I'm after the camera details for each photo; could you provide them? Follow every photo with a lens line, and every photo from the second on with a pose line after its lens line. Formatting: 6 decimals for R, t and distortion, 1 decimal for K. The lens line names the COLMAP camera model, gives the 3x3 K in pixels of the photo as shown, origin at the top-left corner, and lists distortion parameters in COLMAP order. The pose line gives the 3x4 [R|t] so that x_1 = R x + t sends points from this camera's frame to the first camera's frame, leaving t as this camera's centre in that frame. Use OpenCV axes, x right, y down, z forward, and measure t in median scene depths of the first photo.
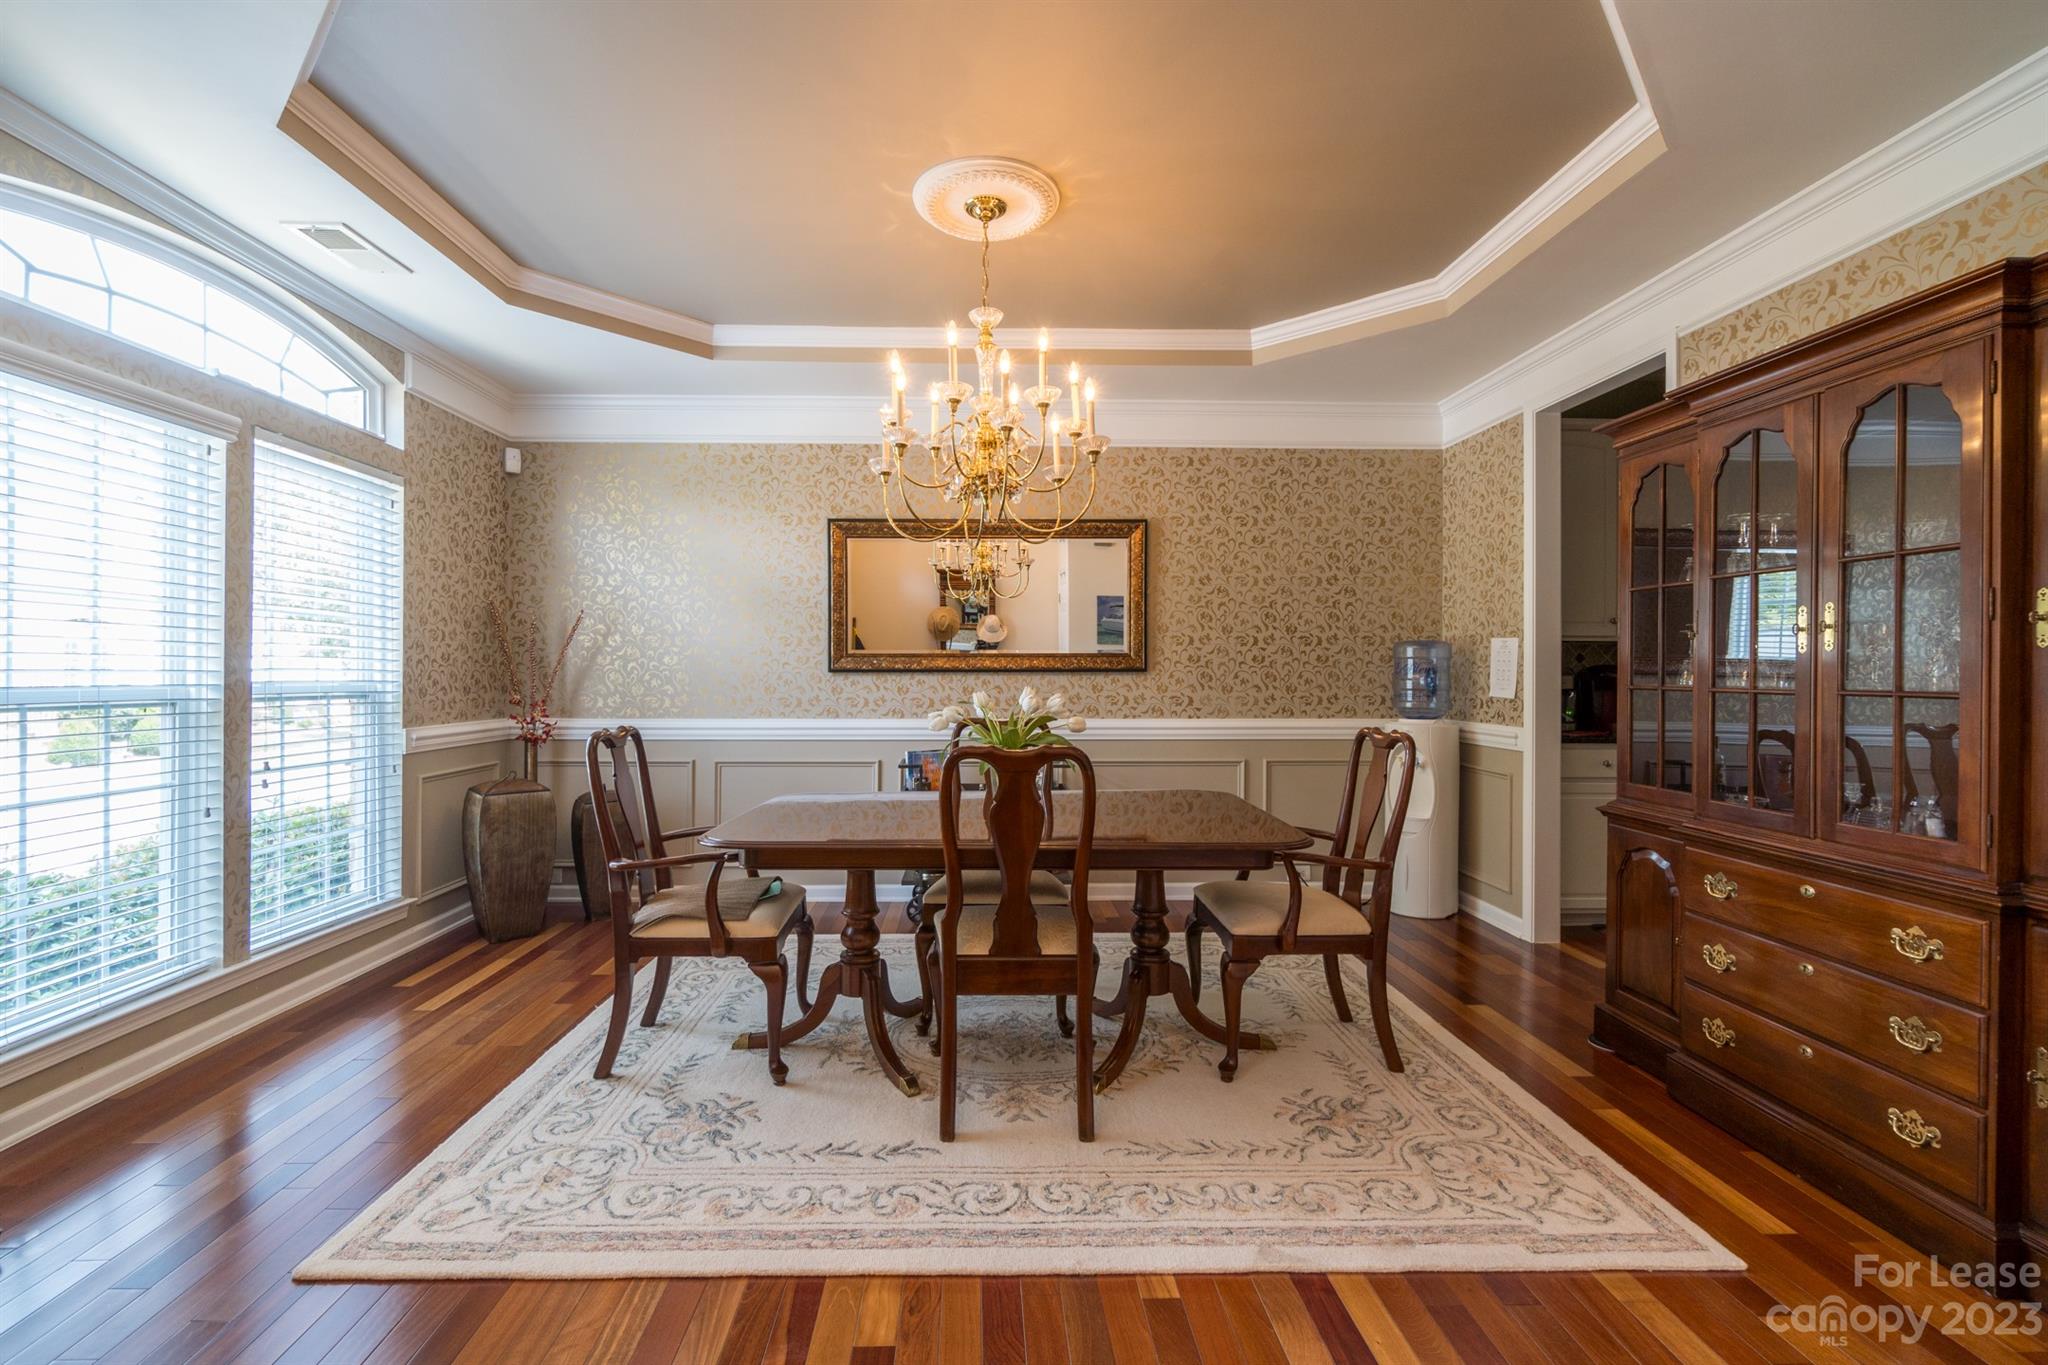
lens RADIAL K [[872.4, 0, 1008.3], [0, 872.4, 672.6], [0, 0, 1]] dist [-0.004271, 0.000428]
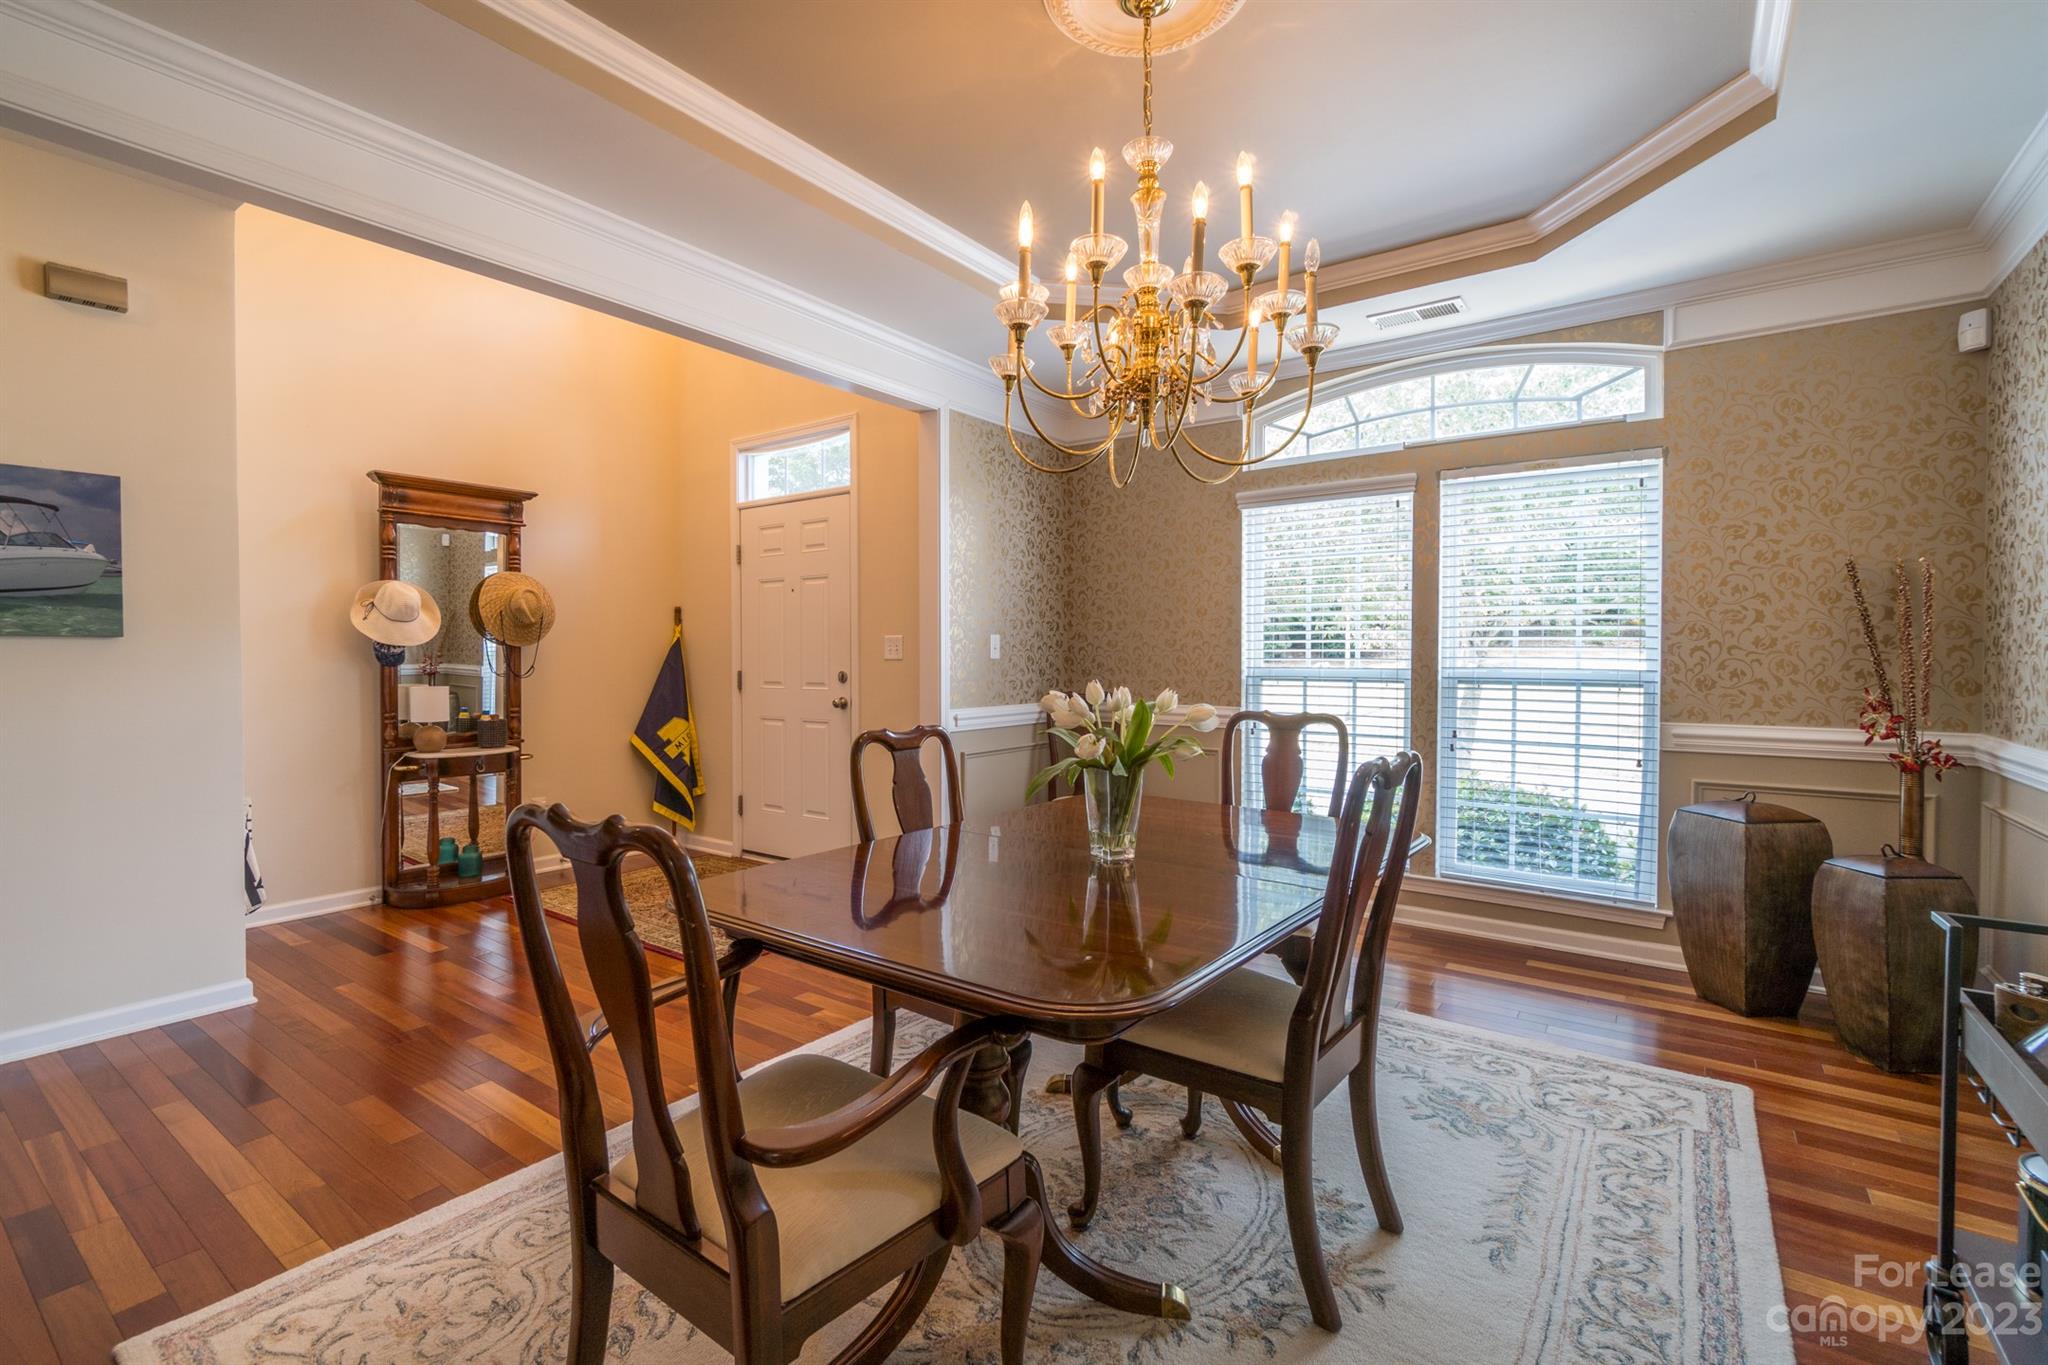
lens RADIAL K [[872.4, 0, 1007.9], [0, 872.4, 675.4], [0, 0, 1]] dist [-0.004271, 0.000428]
pose [[-0.599506, 0.015323, -0.800224, 0.489069], [-0.002911, 0.999768, 0.021325, -0.003266], [0.800365, 0.015114, -0.599322, 1.085037]]
